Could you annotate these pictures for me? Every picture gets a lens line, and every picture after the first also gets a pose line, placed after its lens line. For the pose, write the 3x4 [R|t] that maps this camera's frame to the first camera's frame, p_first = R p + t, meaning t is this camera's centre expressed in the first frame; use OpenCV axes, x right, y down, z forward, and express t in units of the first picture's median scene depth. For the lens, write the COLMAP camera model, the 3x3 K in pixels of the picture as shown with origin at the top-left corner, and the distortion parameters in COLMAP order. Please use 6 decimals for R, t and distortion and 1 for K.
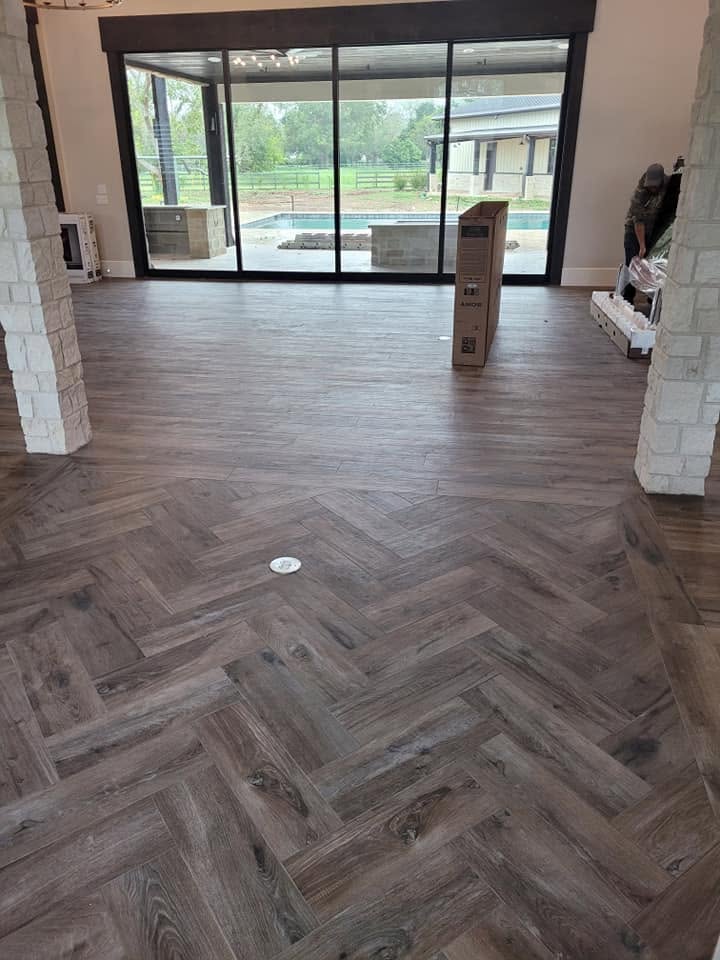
lens RADIAL K [[725.0, 0, 354.6], [0, 725.0, 476.2], [0, 0, 1]] dist [-0.006271, 0.002134]
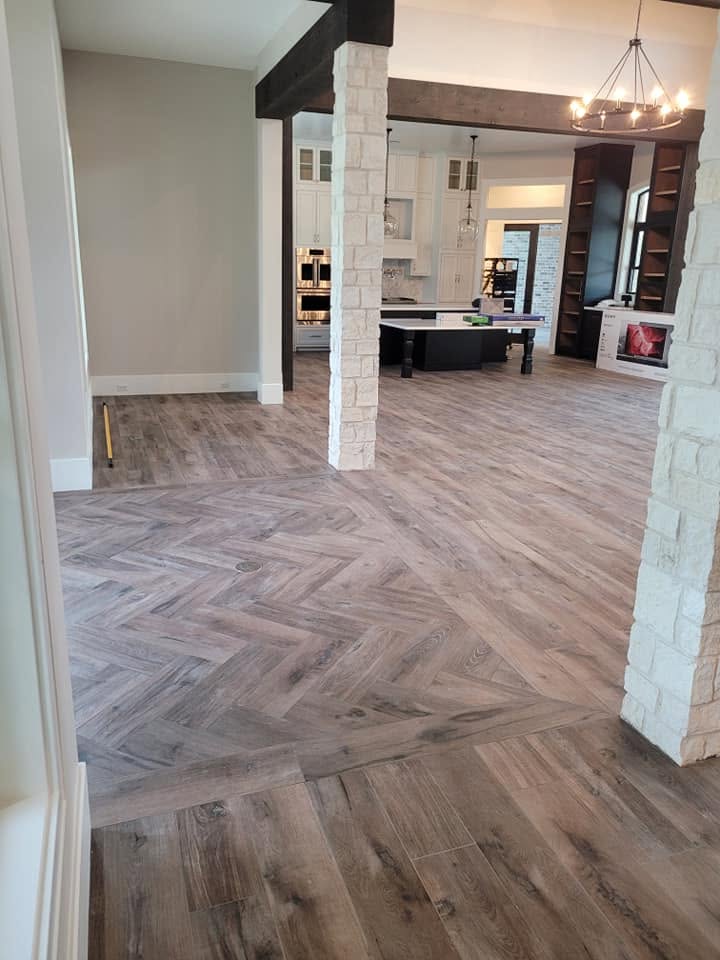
lens RADIAL K [[725.0, 0, 354.6], [0, 725.0, 480.7], [0, 0, 1]] dist [-0.006271, 0.002134]
pose [[0.493357, 0.276928, -0.824567, 0.911674], [-0.376765, 0.922458, 0.084378, -0.174041], [0.783995, 0.269039, 0.559438, 0.387941]]
